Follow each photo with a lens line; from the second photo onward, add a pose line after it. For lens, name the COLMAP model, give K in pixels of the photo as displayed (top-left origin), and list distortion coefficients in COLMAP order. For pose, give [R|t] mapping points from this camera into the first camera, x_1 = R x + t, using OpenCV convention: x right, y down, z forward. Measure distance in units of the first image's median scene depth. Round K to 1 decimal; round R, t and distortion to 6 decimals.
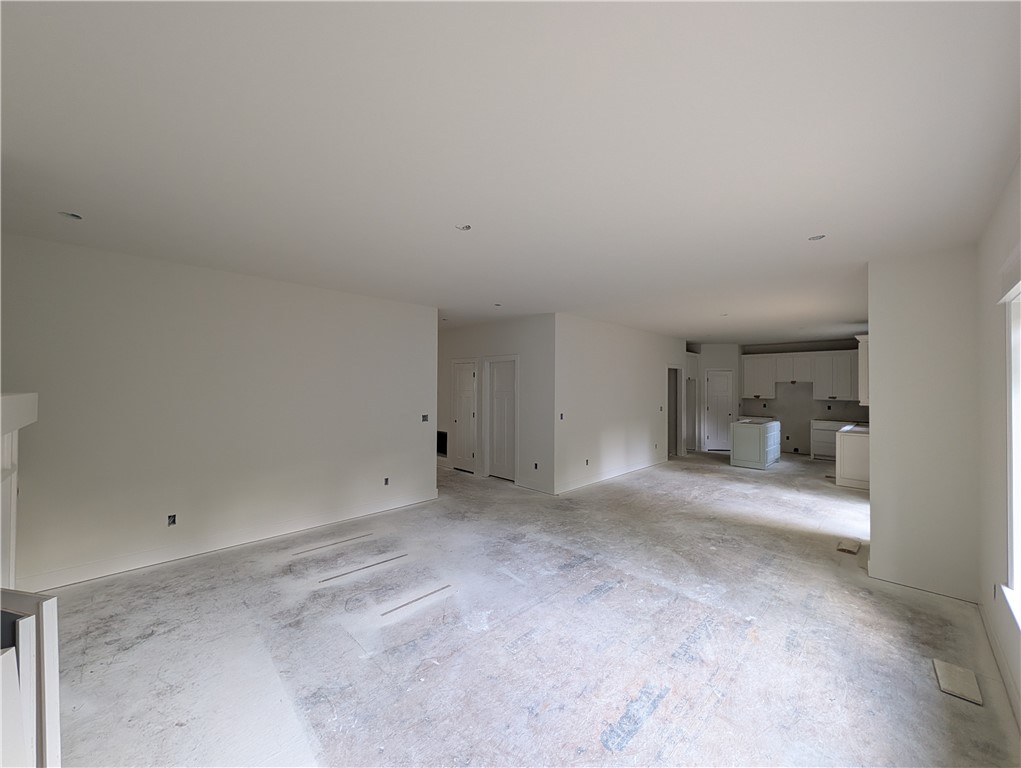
lens RADIAL K [[392.5, 0, 508.2], [0, 392.5, 384.4], [0, 0, 1]] dist [0.001153, -0.000064]
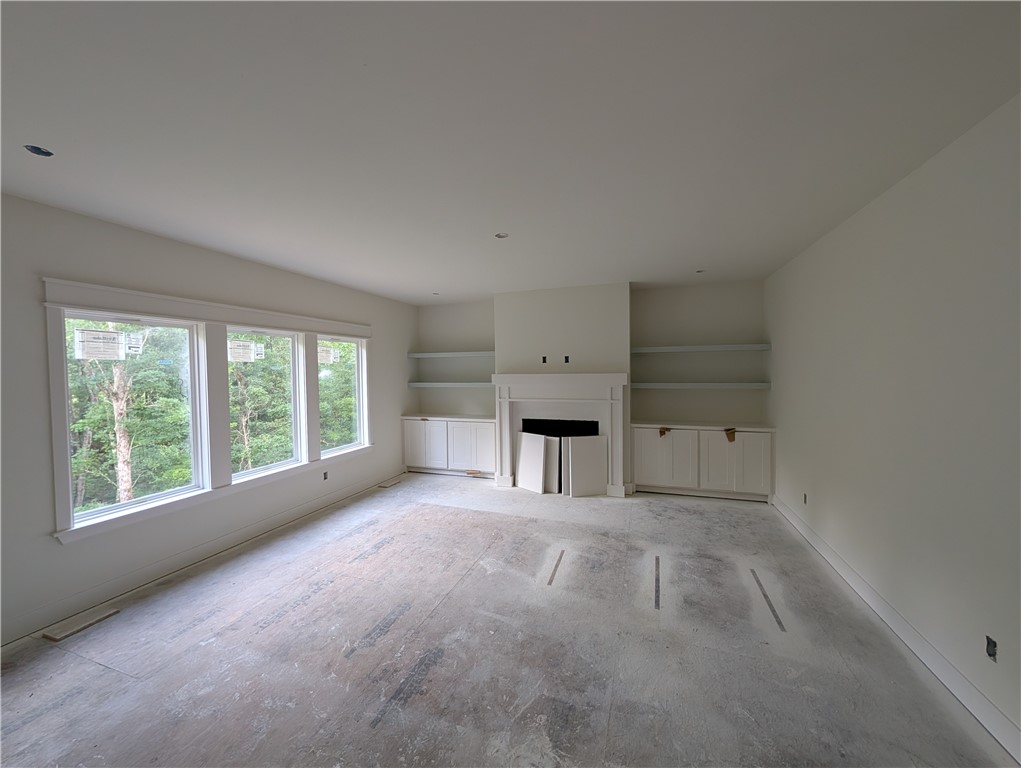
lens RADIAL K [[392.5, 0, 509.6], [0, 392.5, 382.7], [0, 0, 1]] dist [0.001153, -0.000064]
pose [[-0.895558, 0.018281, -0.444569, 0.348744], [0.008158, 0.999662, 0.024674, 0.007234], [0.444870, 0.018470, -0.895405, 1.823199]]
